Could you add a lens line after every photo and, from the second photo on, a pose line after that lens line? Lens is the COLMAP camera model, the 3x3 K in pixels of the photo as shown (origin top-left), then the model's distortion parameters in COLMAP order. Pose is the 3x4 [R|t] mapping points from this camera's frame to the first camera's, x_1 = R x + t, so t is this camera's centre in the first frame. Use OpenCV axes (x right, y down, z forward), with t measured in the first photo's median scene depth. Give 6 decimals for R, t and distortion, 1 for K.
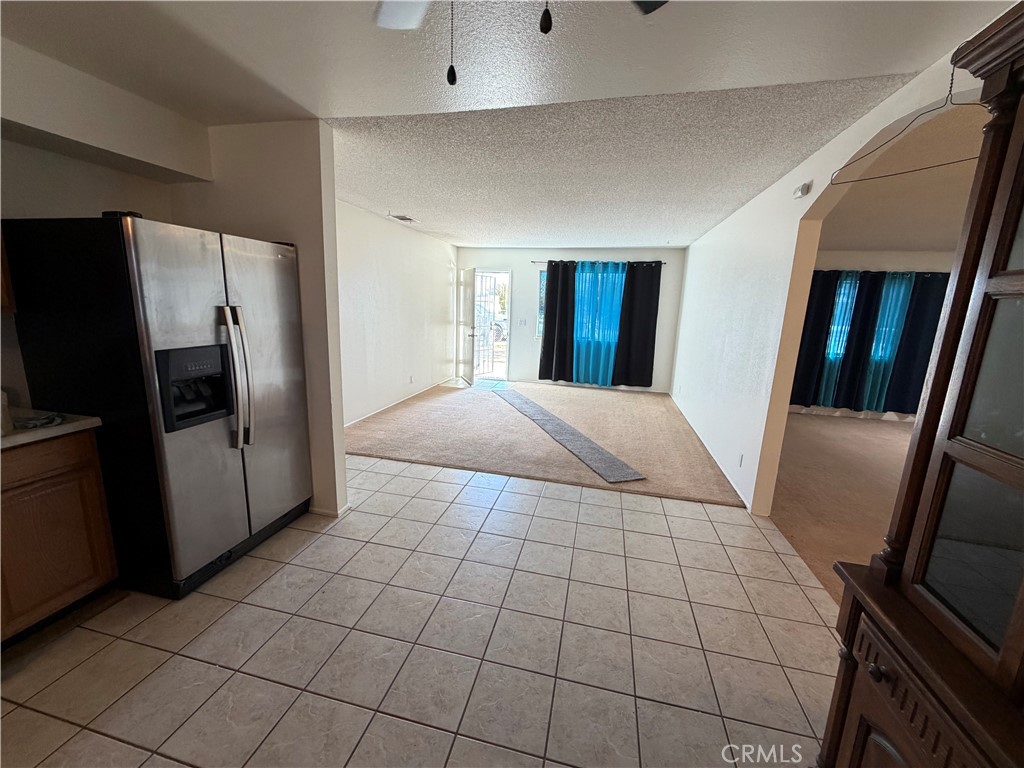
lens RADIAL K [[408.5, 0, 516.9], [0, 408.5, 382.9], [0, 0, 1]] dist [0.001537, 0.000099]
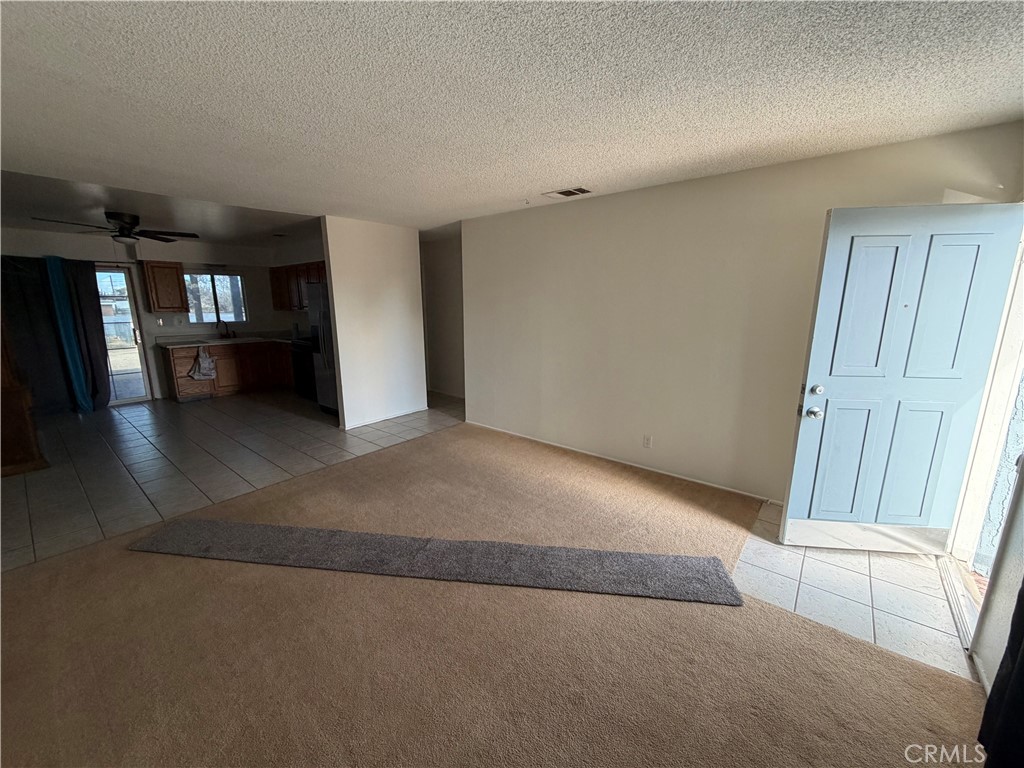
lens RADIAL K [[408.5, 0, 516.9], [0, 408.5, 382.9], [0, 0, 1]] dist [0.001537, 0.000099]
pose [[-0.425398, 0.141391, -0.893893, 0.535124], [-0.195160, 0.950149, 0.243165, -0.297787], [0.883713, 0.277894, -0.376598, 1.555631]]
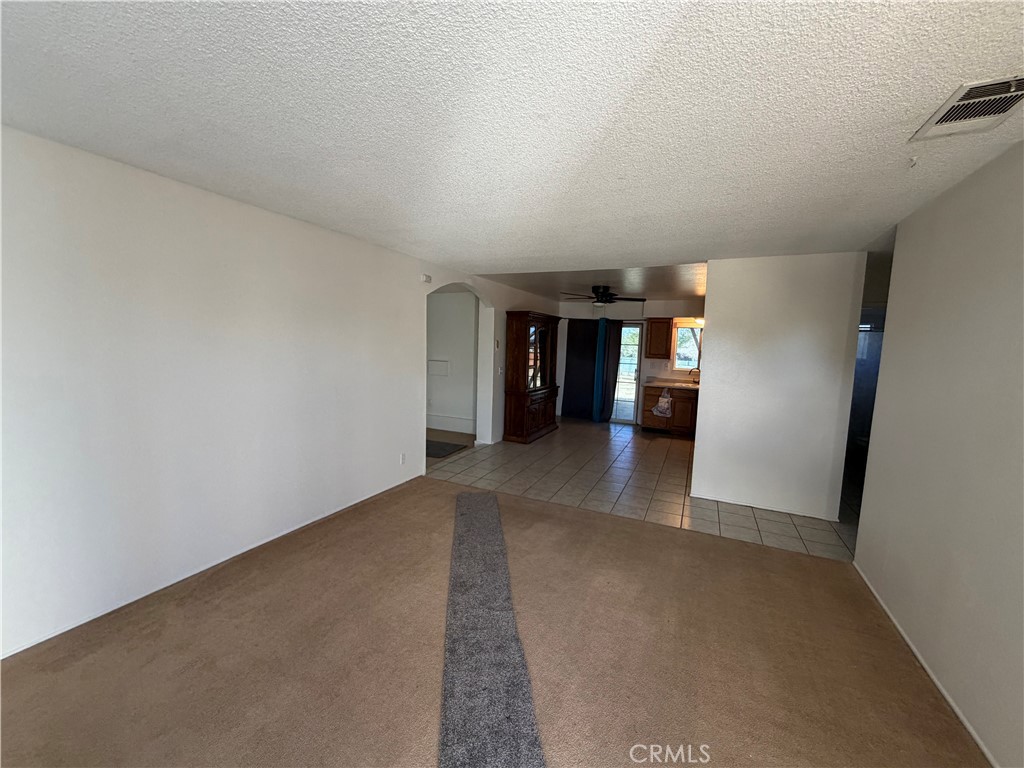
lens RADIAL K [[407.4, 0, 508.4], [0, 407.4, 400.5], [0, 0, 1]] dist [0.000229, 0.000014]
pose [[-0.974411, -0.099511, 0.201548, -0.026265], [-0.025908, 0.940408, 0.339059, -0.356256], [-0.223277, 0.325161, -0.918922, 1.694119]]
